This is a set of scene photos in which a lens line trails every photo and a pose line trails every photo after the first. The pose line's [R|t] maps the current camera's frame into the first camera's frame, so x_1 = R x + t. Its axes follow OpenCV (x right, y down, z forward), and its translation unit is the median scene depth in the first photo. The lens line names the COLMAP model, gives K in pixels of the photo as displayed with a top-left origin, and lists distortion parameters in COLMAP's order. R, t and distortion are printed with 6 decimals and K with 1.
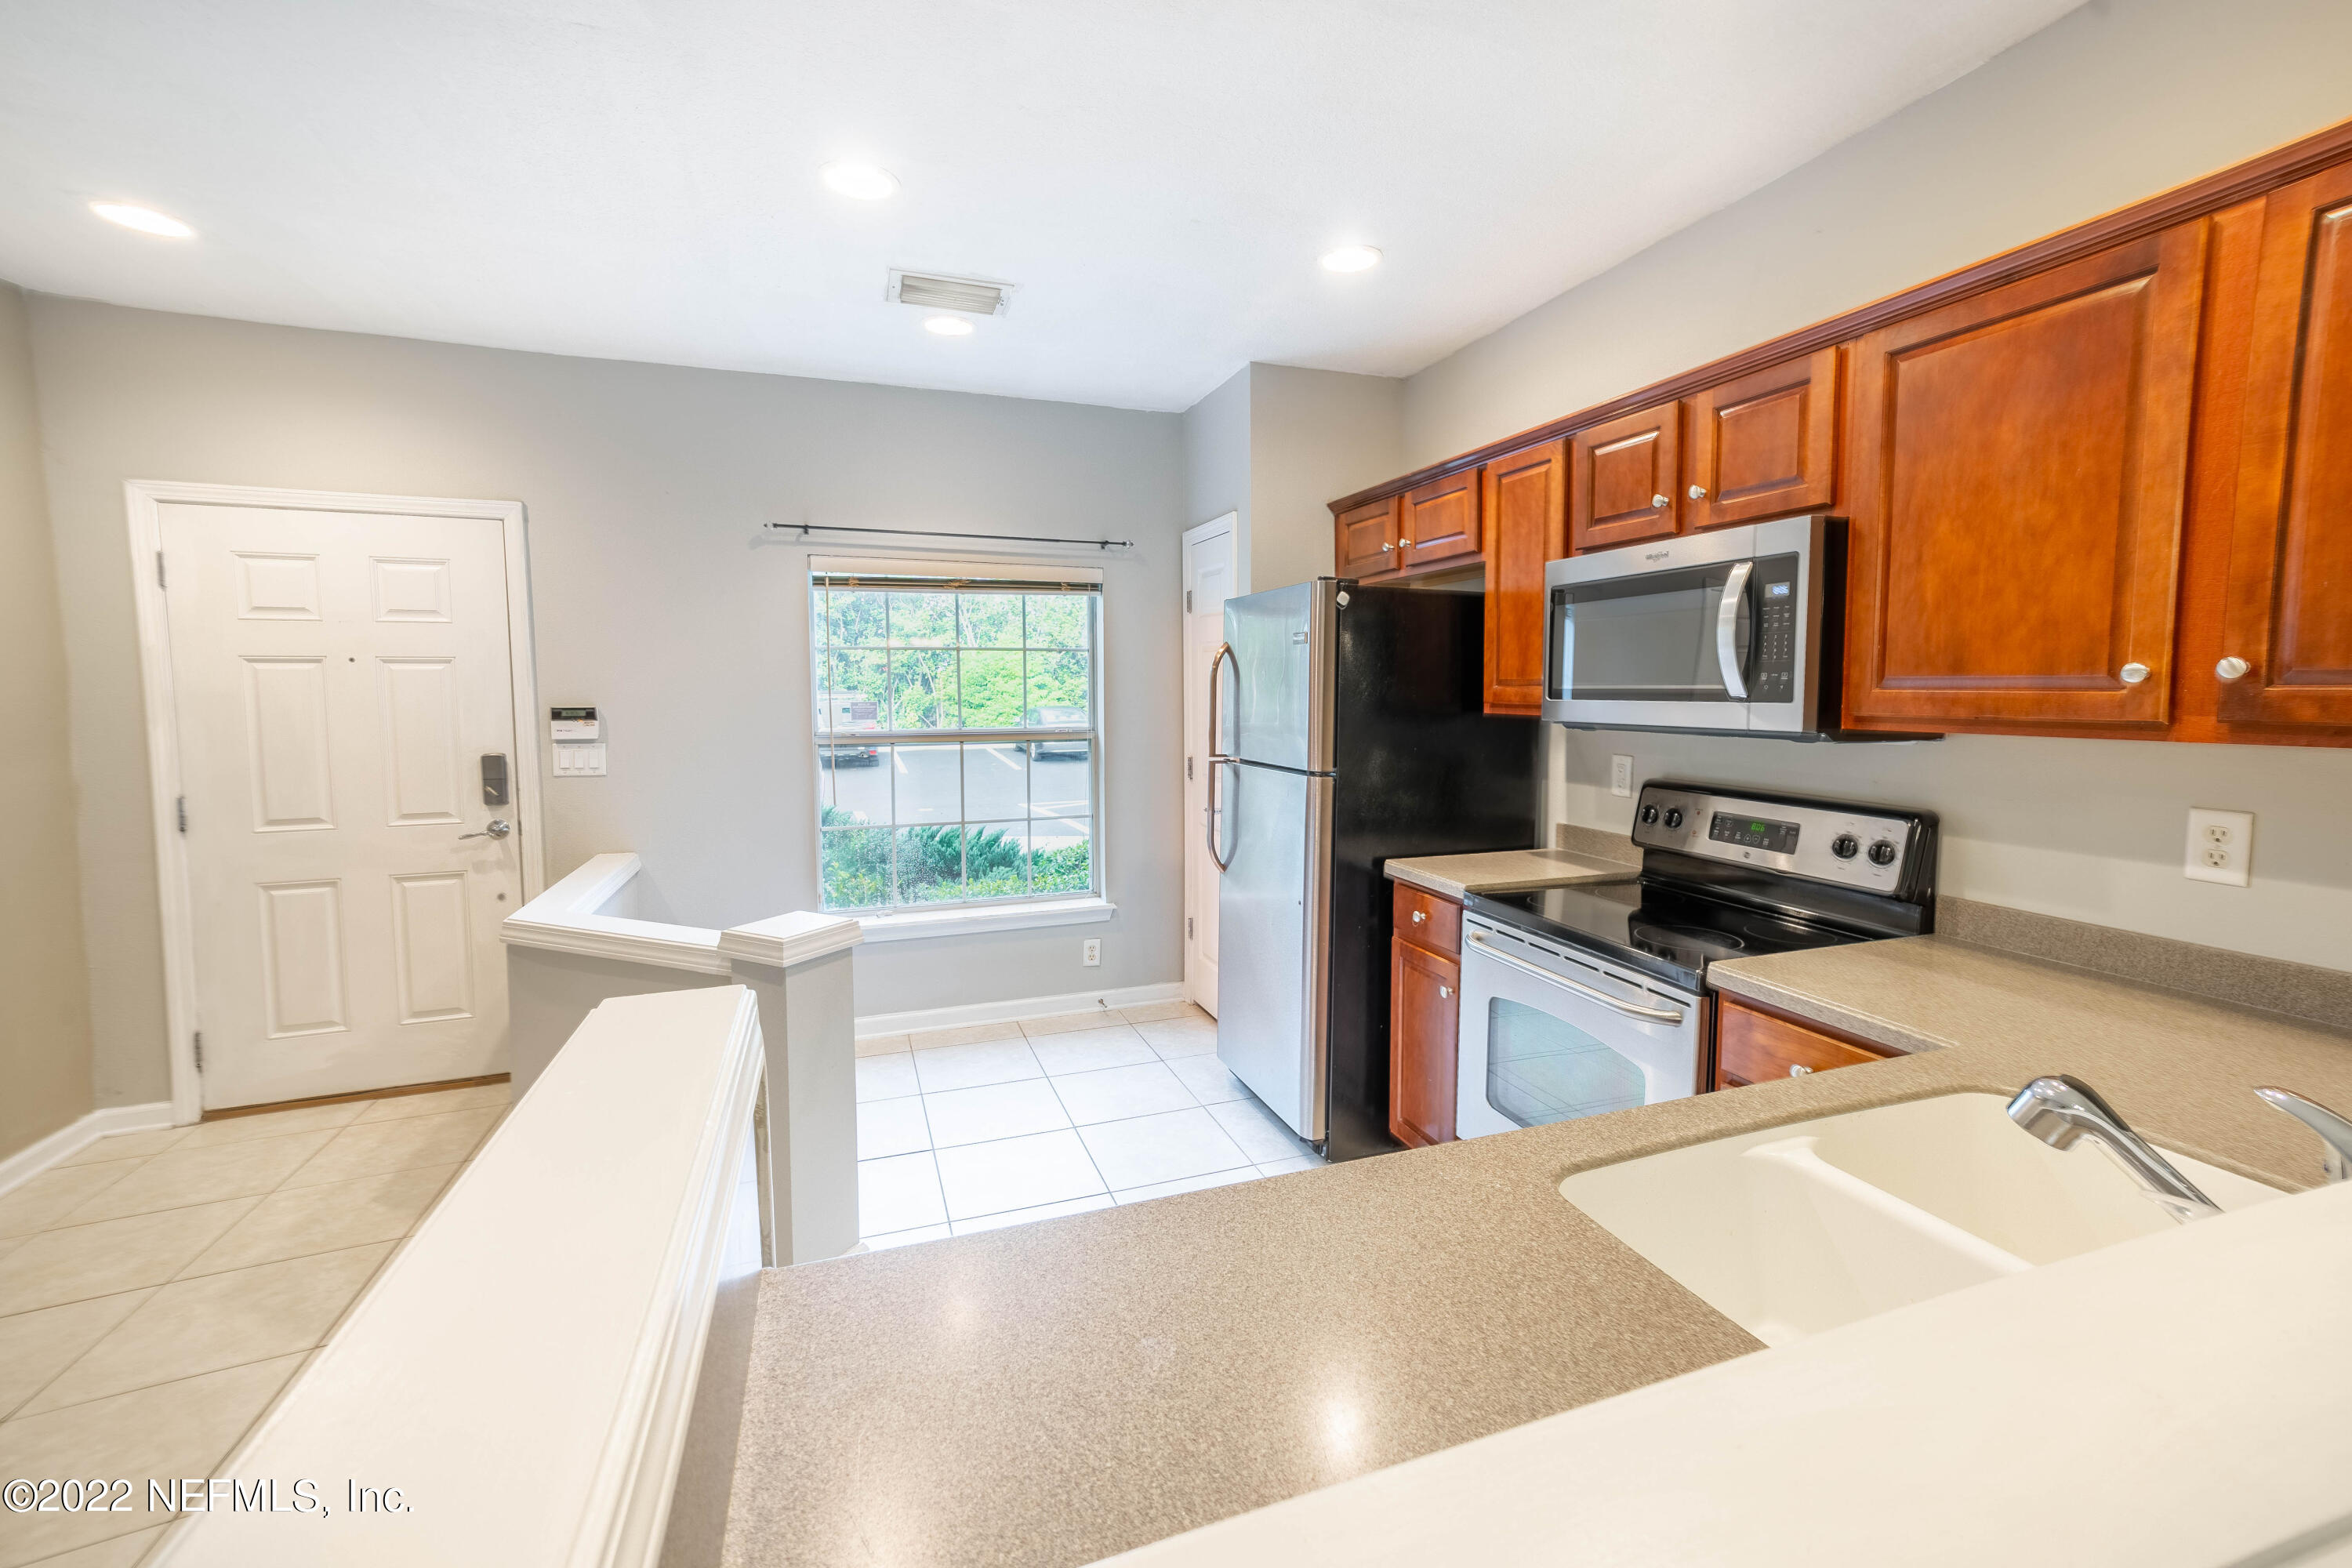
lens RADIAL K [[978.3, 0, 1176.0], [0, 978.3, 784.0], [0, 0, 1]] dist [0.023618, -0.000010]
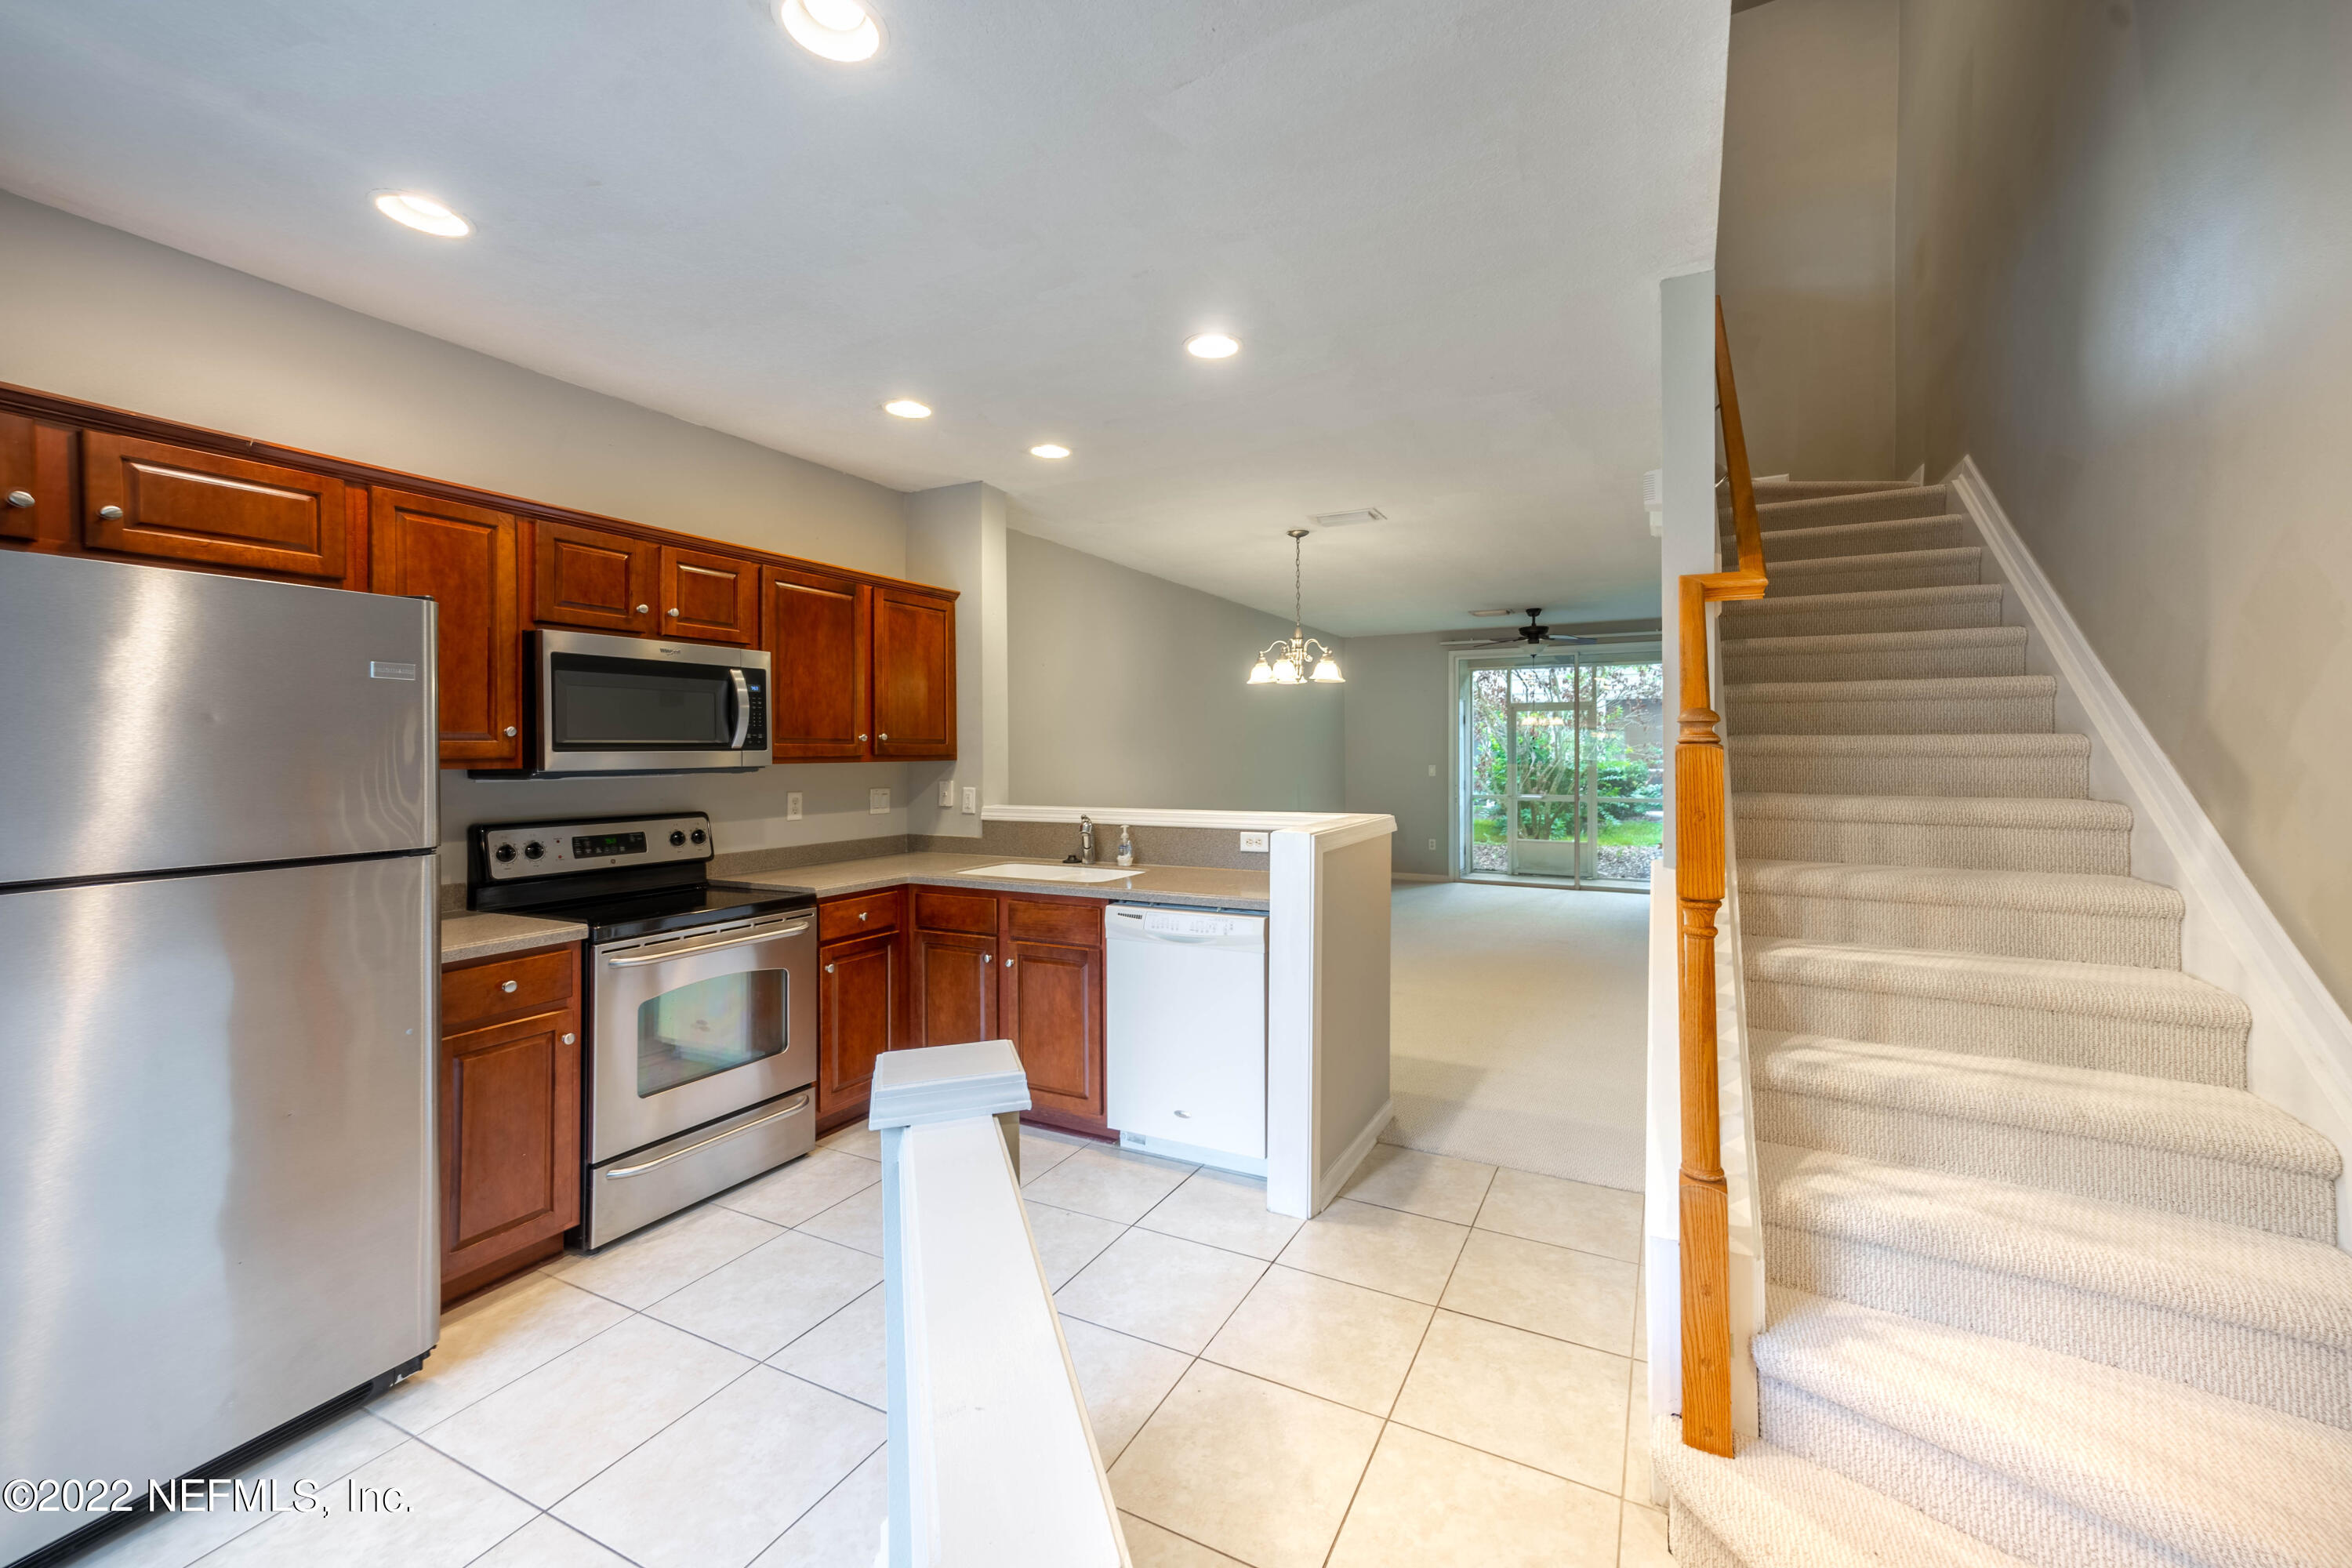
lens RADIAL K [[910.8, 0, 1178.2], [0, 910.8, 730.9], [0, 0, 1]] dist [-0.000122, 0.000021]
pose [[-0.659236, 0.012596, 0.751831, -1.197841], [0.073678, 0.996130, 0.047915, -0.148811], [-0.748318, 0.086981, -0.657613, 1.595734]]
